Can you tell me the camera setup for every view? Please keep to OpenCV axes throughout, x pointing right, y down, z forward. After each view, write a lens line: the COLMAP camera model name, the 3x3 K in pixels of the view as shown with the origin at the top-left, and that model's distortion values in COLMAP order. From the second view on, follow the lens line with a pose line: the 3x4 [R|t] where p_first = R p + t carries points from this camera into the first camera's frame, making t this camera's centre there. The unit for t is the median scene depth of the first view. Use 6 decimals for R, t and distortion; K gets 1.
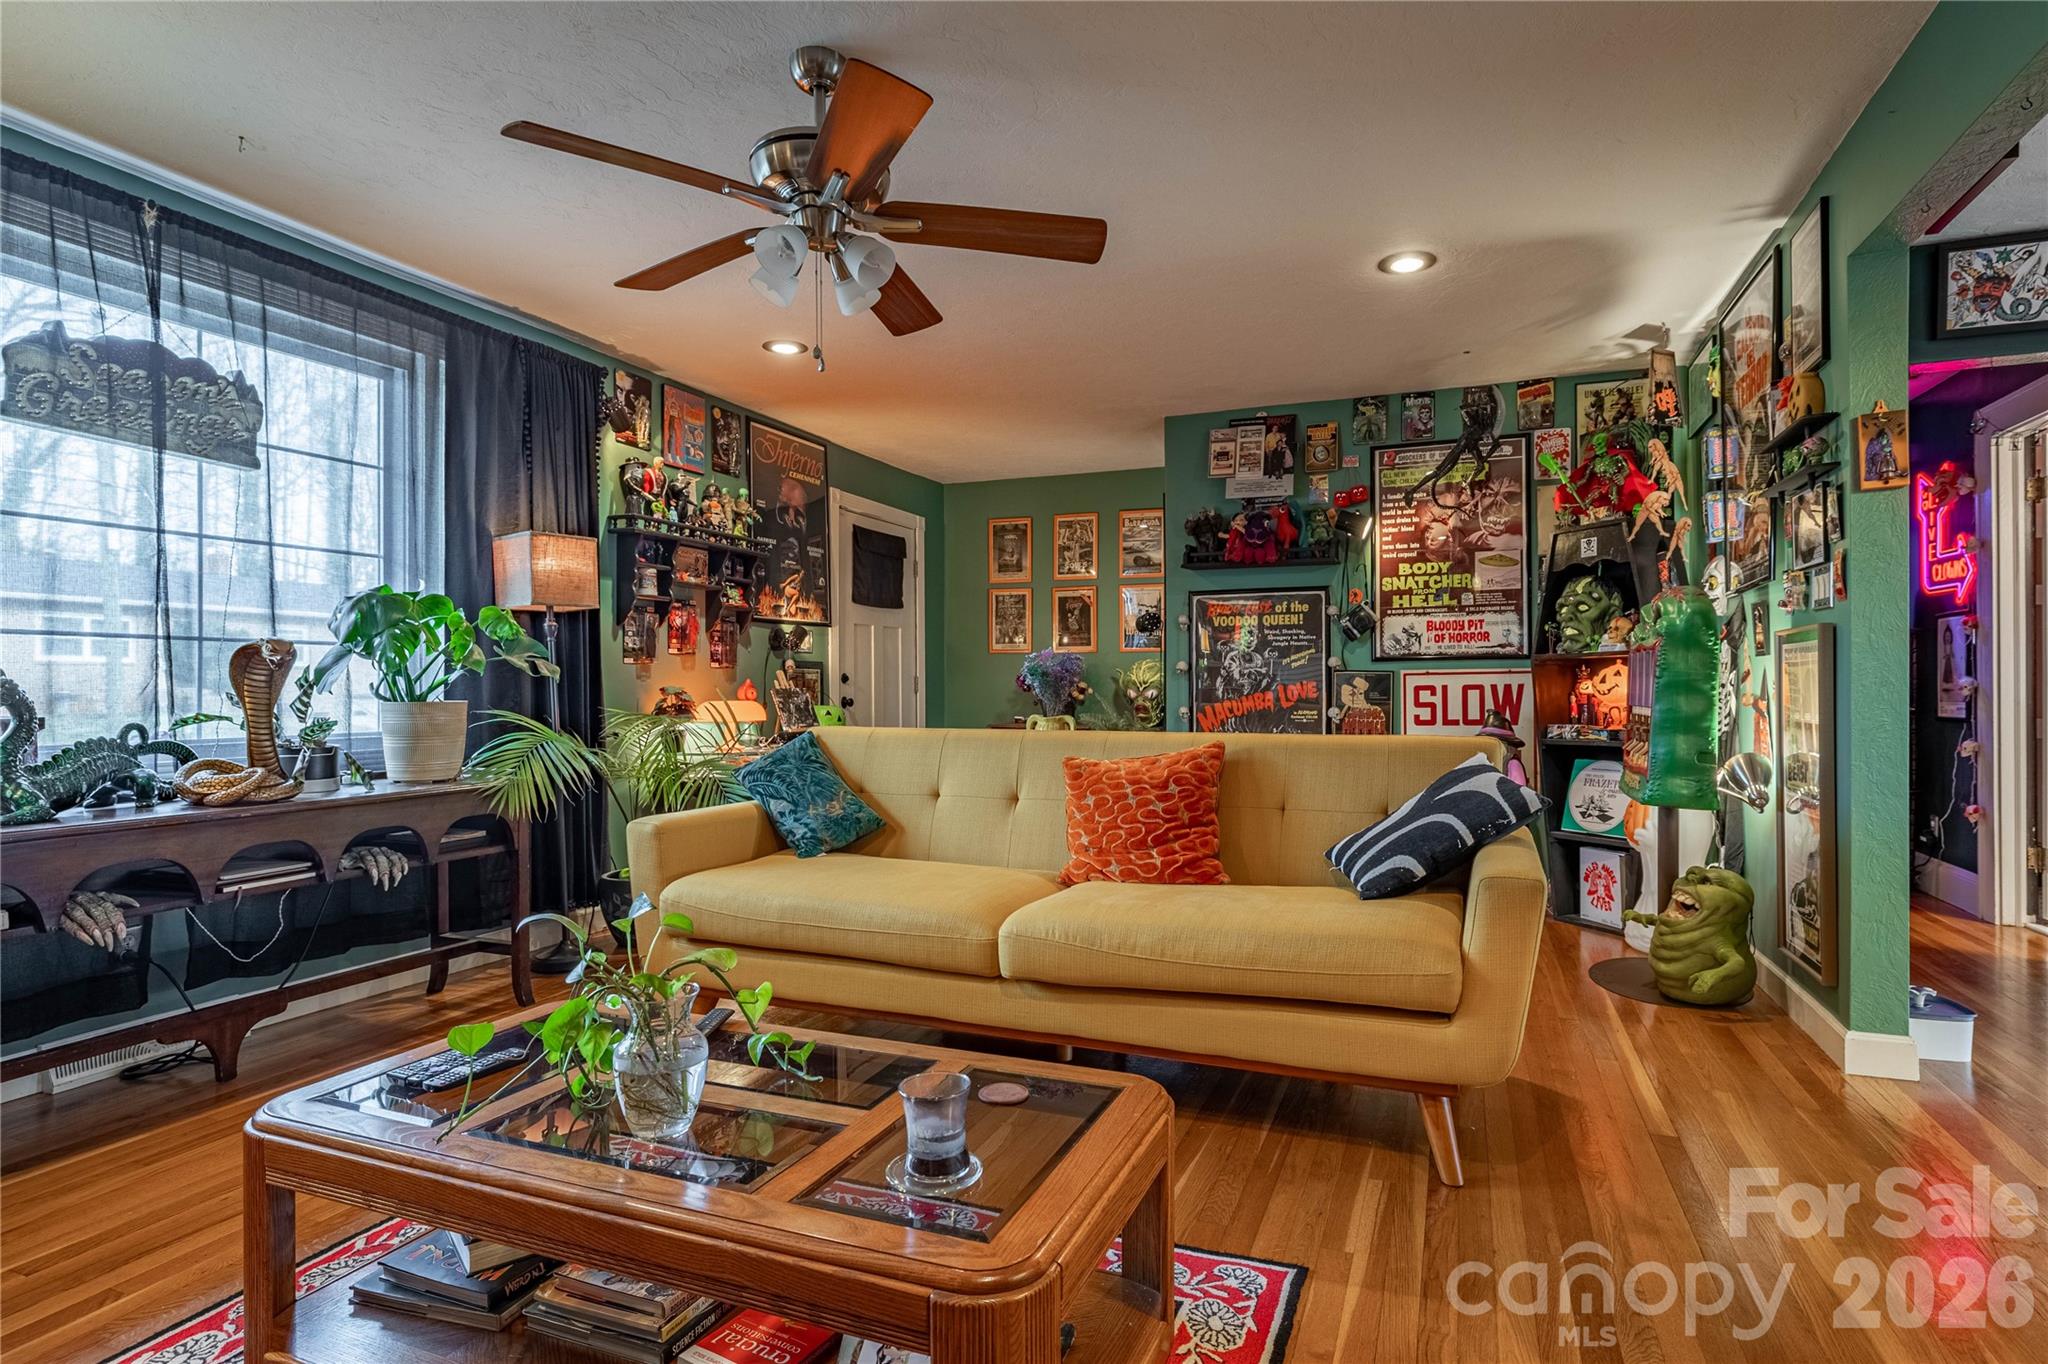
lens RADIAL K [[1071.2, 0, 1027.1], [0, 1071.2, 688.2], [0, 0, 1]] dist [-0.000822, -0.000166]
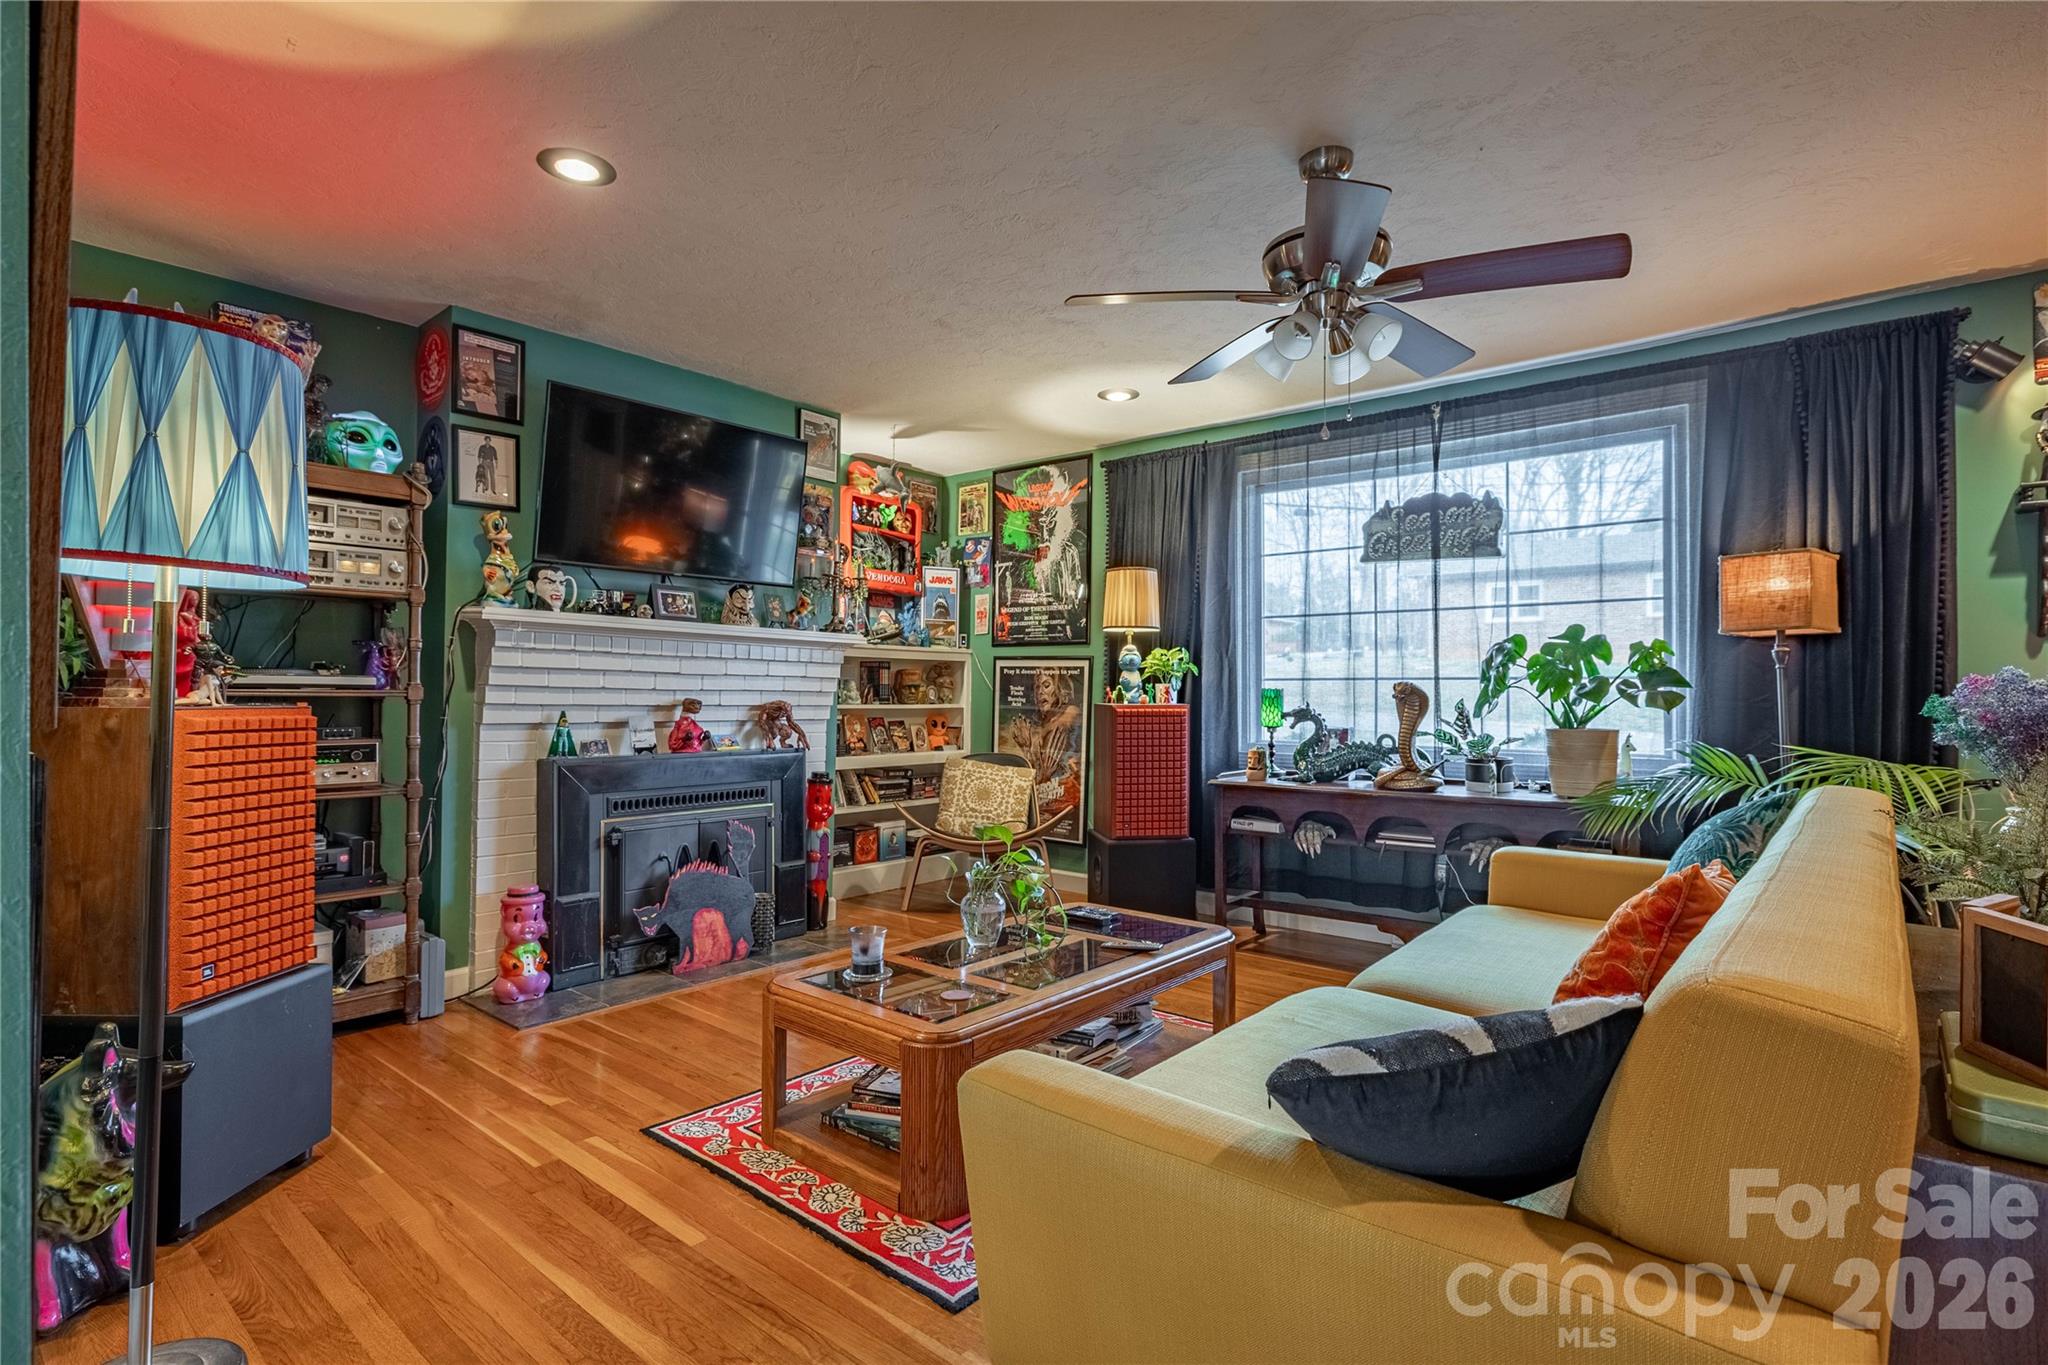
lens RADIAL K [[990.8, 0, 1032.4], [0, 990.8, 681.4], [0, 0, 1]] dist [-0.002566, -0.000095]
pose [[-0.308170, -0.011351, -0.951264, 0.726231], [-0.004980, 0.999934, -0.010318, -0.028126], [0.951318, 0.001557, -0.308206, 0.869691]]
